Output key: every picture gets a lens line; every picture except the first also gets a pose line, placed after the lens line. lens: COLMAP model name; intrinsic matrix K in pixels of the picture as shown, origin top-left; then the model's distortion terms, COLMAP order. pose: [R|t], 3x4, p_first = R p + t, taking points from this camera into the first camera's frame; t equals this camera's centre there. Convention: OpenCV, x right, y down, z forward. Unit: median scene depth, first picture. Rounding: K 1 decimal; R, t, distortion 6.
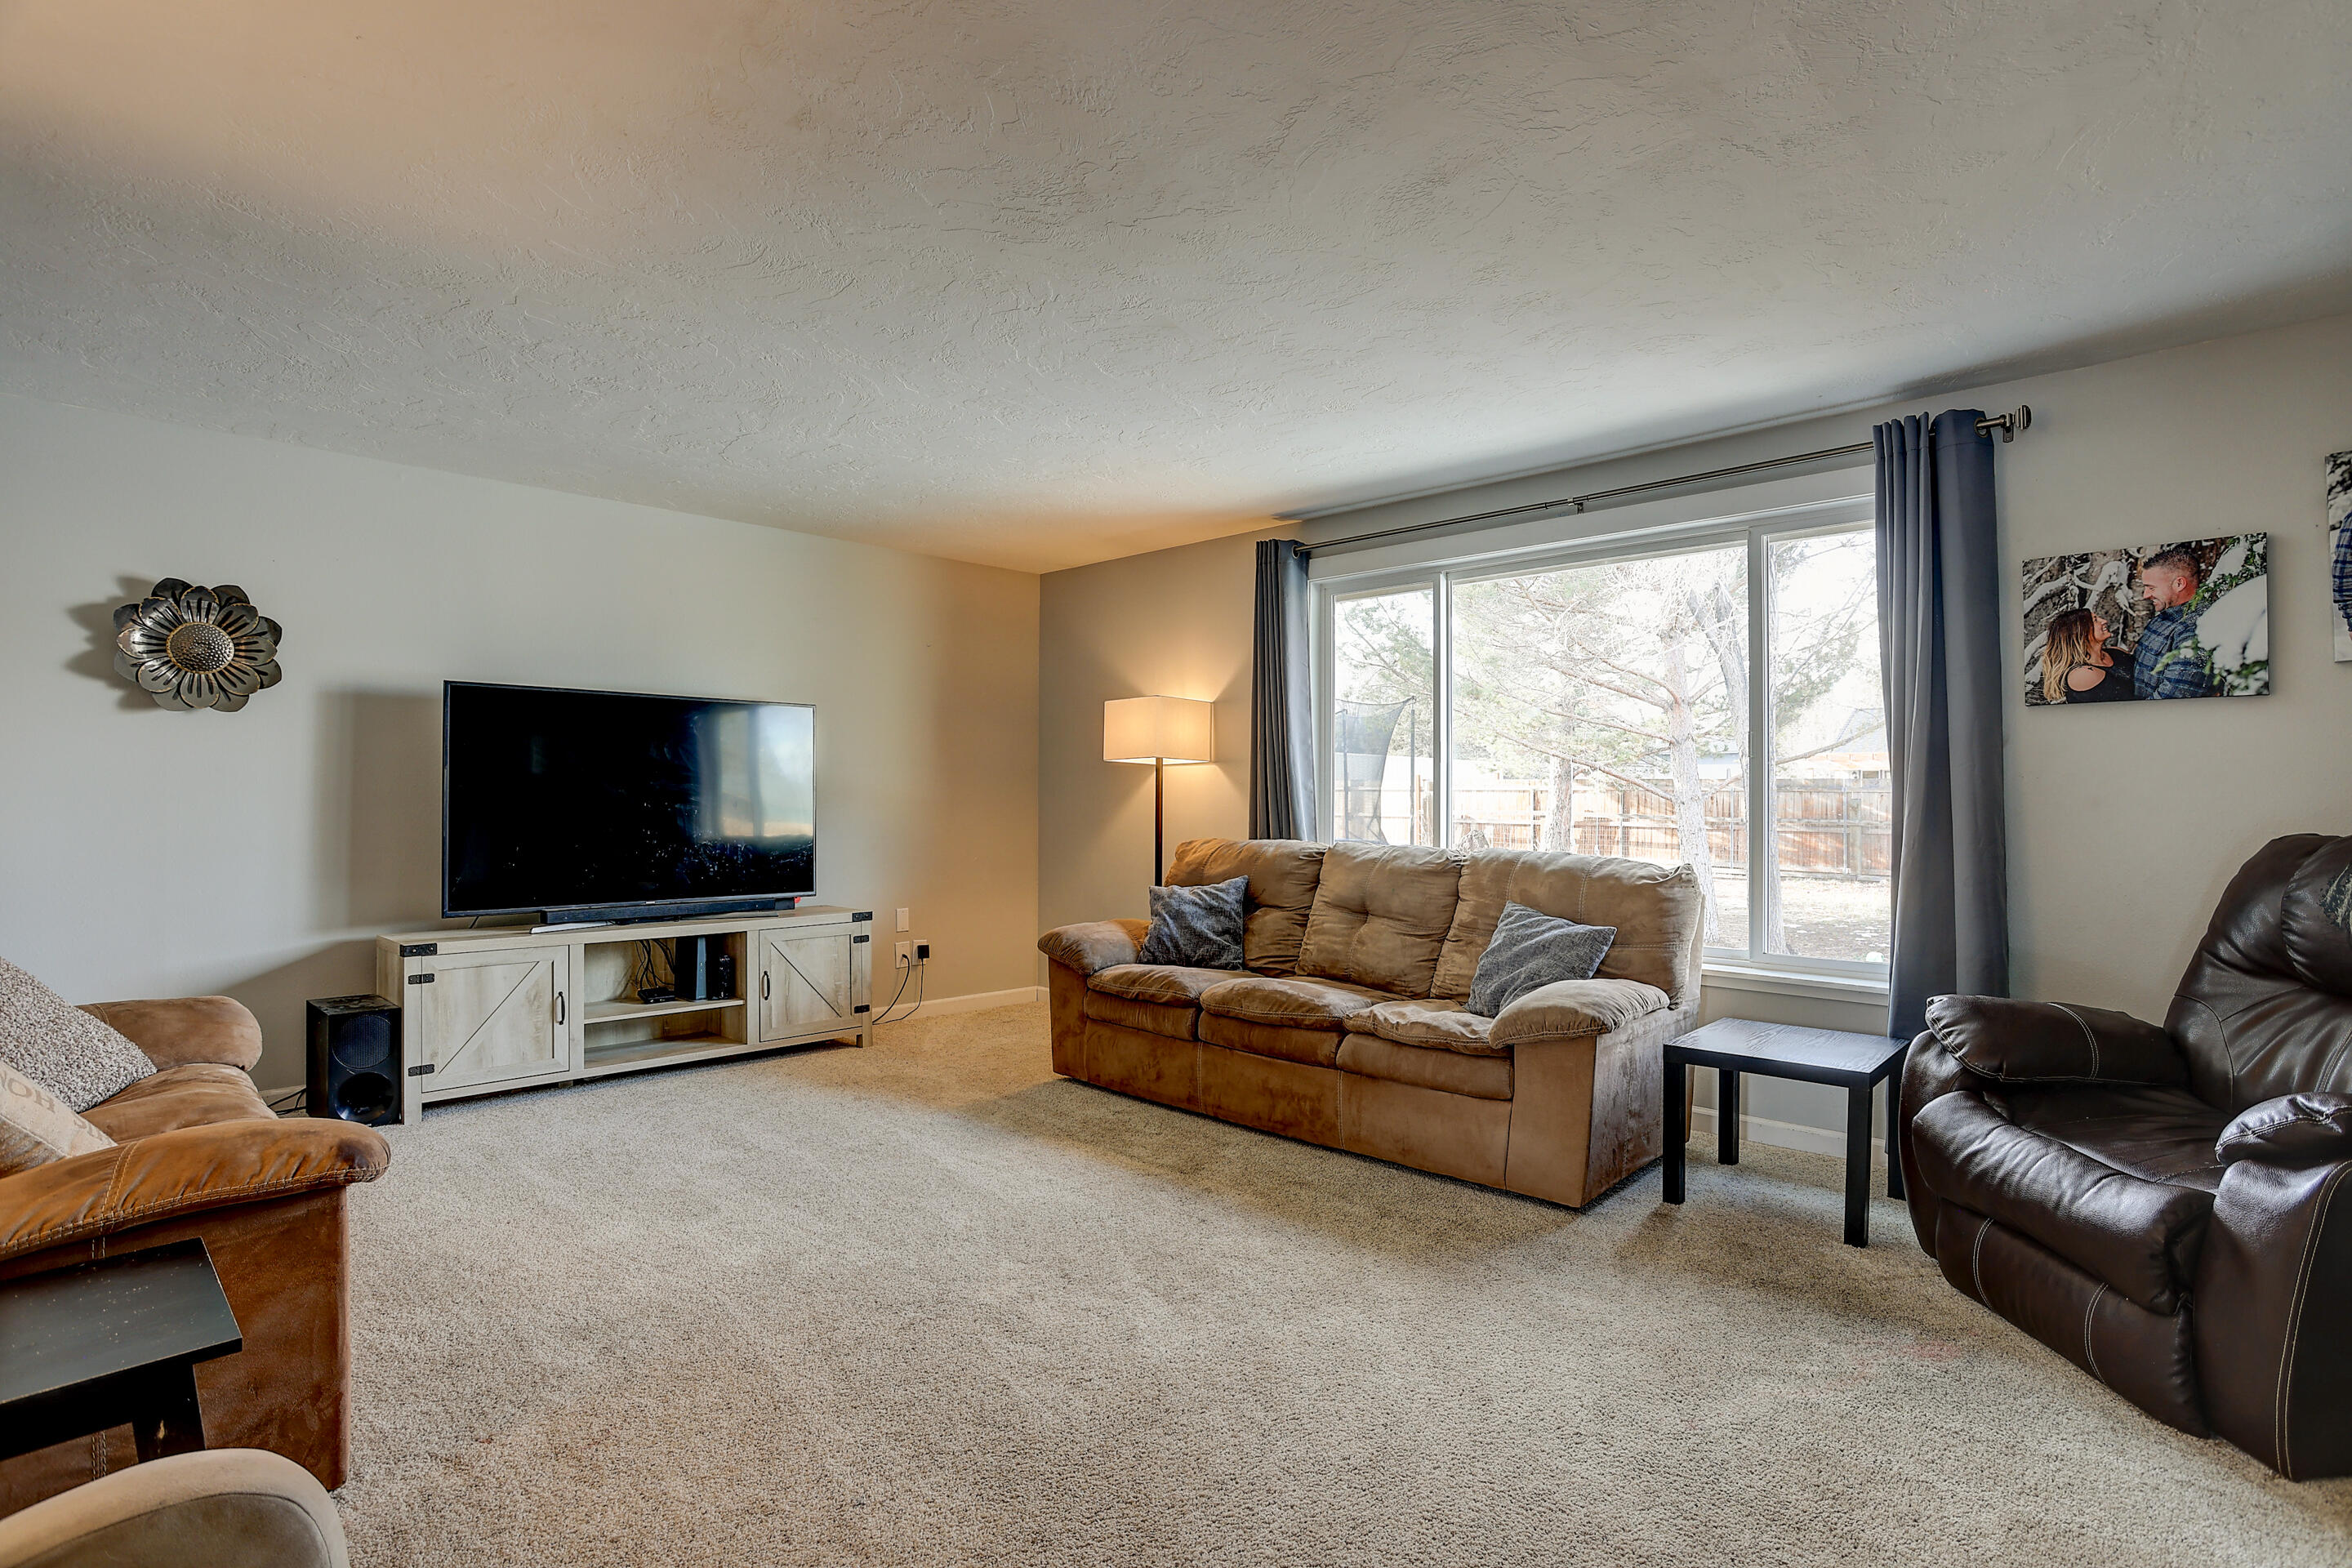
lens RADIAL K [[1152.6, 0, 1190.9], [0, 1152.6, 788.9], [0, 0, 1]] dist [-0.074928, 0.034509]
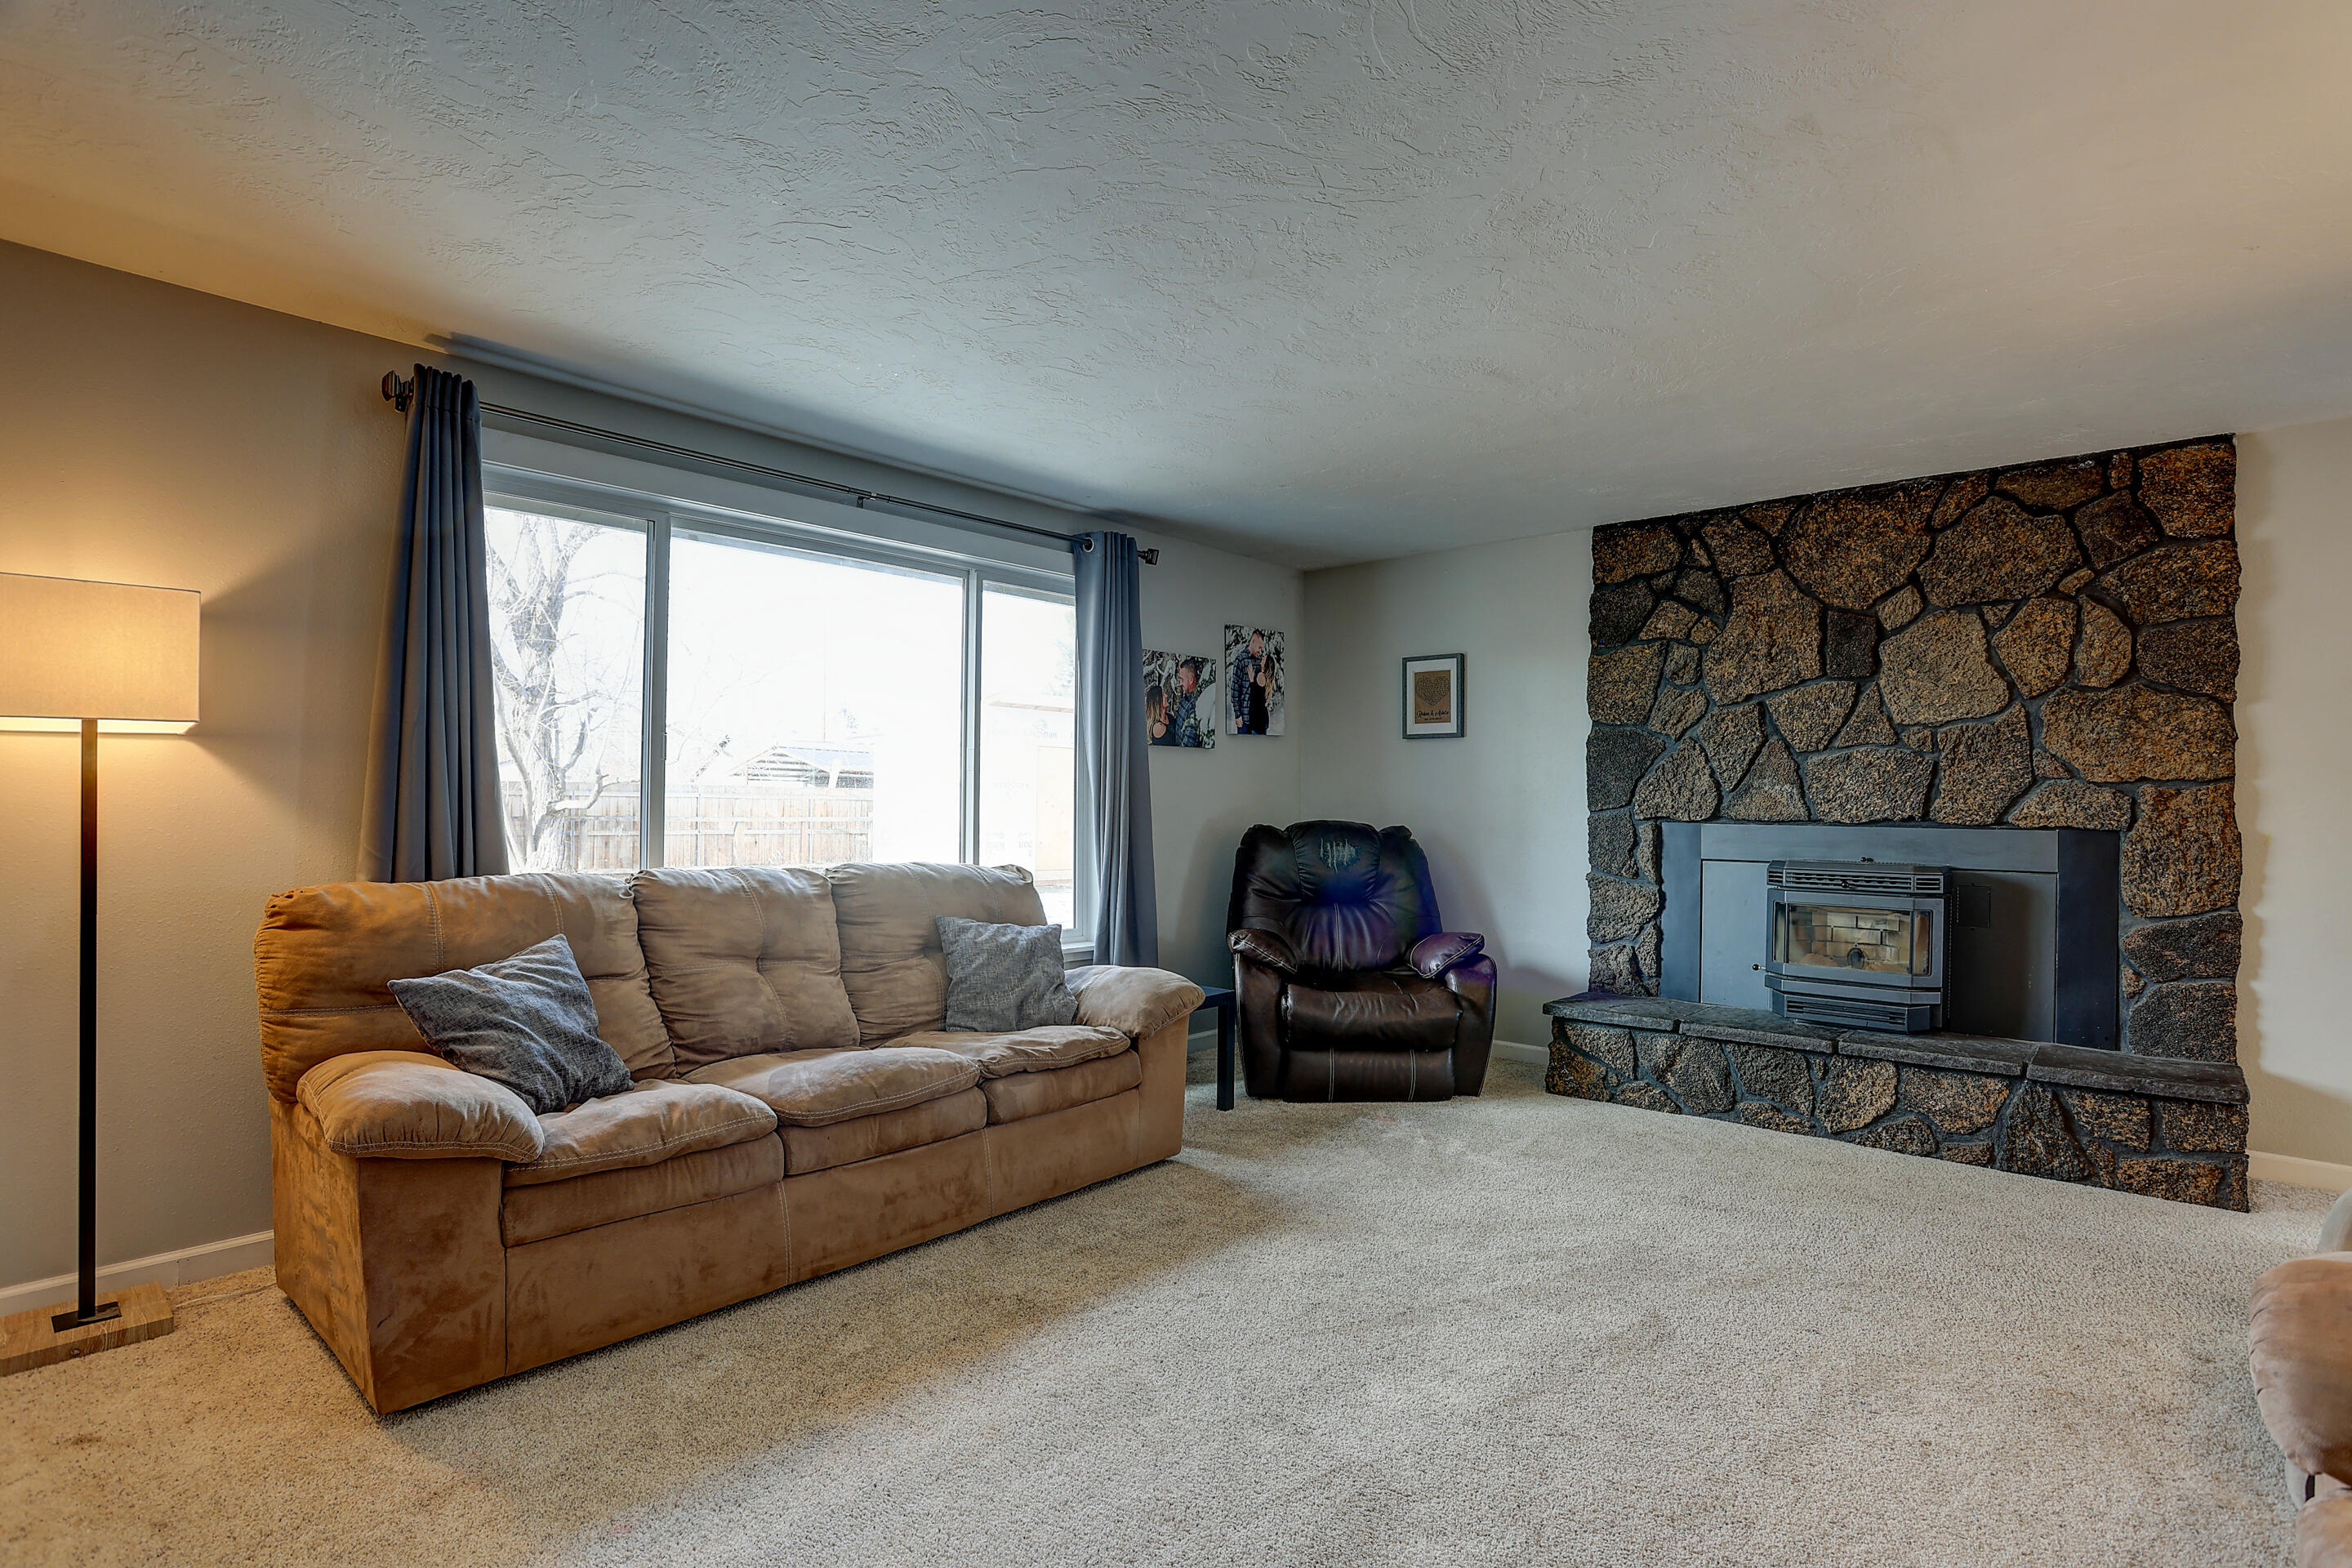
lens RADIAL K [[1152.6, 0, 1190.9], [0, 1152.6, 788.9], [0, 0, 1]] dist [-0.074928, 0.034509]
pose [[-0.045949, 0.008415, 0.998908, -0.685309], [-0.012428, 0.999882, -0.008995, -0.000786], [-0.998866, -0.012828, -0.045839, 0.836390]]
